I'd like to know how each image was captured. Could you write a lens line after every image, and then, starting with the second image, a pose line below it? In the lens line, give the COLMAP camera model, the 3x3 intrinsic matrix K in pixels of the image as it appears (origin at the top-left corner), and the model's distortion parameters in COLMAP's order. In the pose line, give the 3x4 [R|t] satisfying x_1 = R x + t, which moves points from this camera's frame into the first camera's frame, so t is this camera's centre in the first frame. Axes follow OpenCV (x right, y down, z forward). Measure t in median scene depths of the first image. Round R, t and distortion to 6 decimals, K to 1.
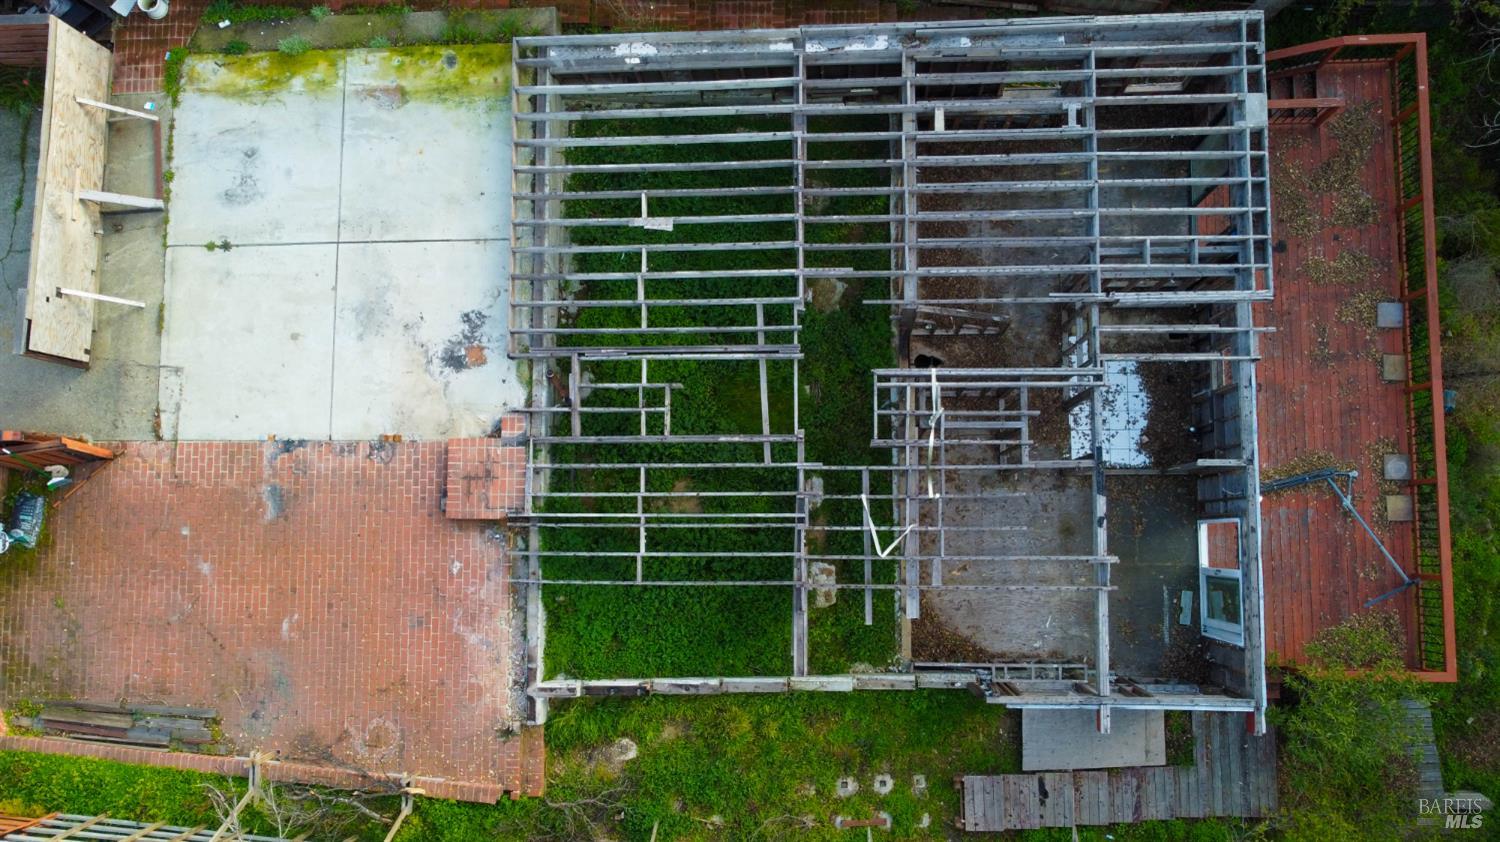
lens RADIAL K [[1222.5, 0, 750.8], [0, 1222.5, 435.8], [0, 0, 1]] dist [0.000218, 0.001368]
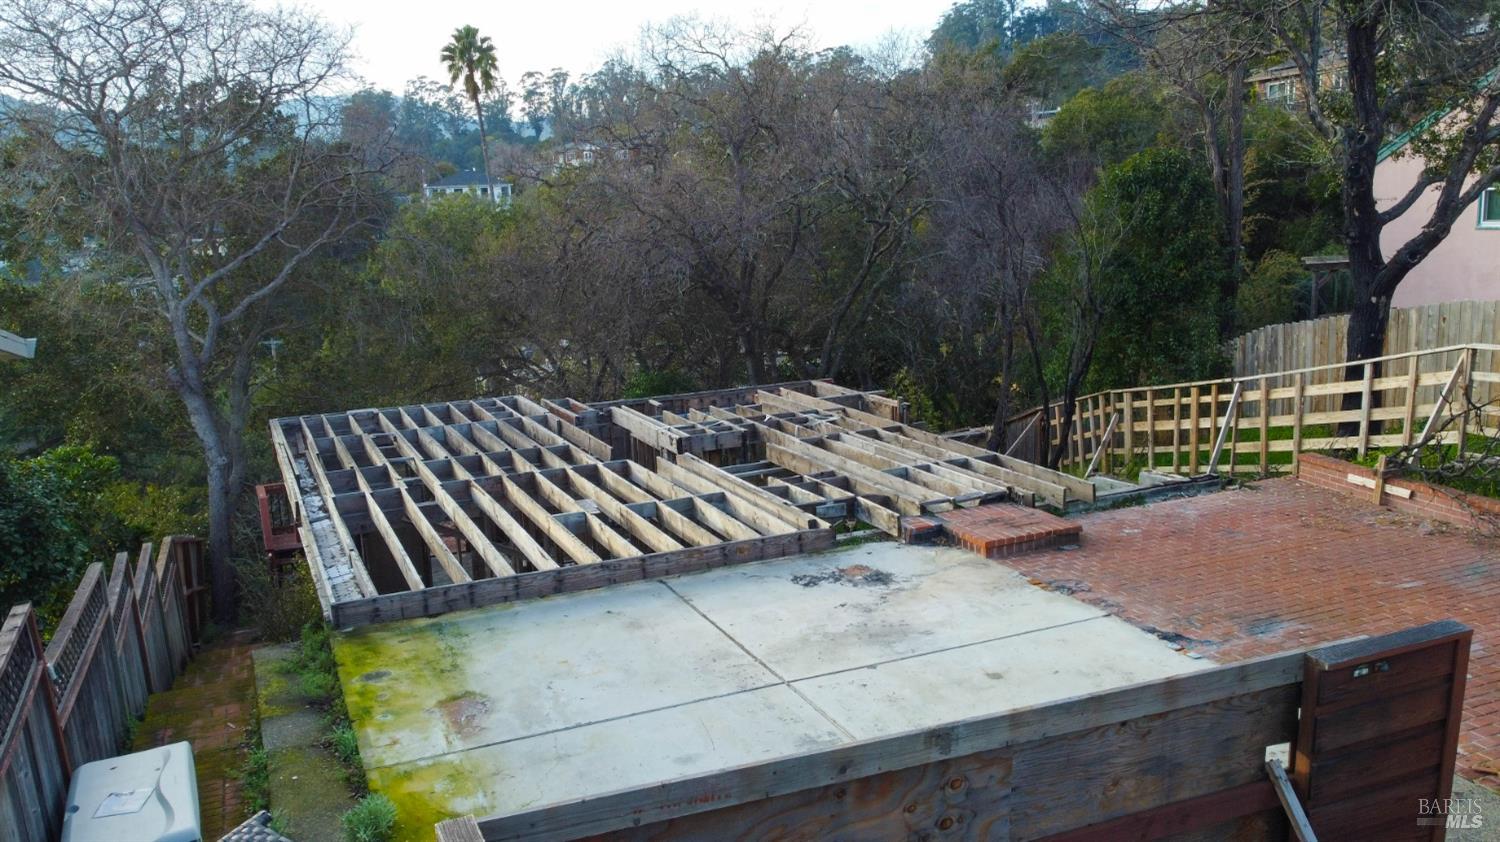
lens RADIAL K [[1232.9, 0, 751.3], [0, 1232.9, 439.4], [0, 0, 1]] dist [0.002103, -0.001713]
pose [[-0.393500, -0.086858, 0.915212, -0.791548], [0.919249, -0.024428, 0.392918, -0.369880], [-0.011771, 0.995921, 0.089456, 0.870368]]
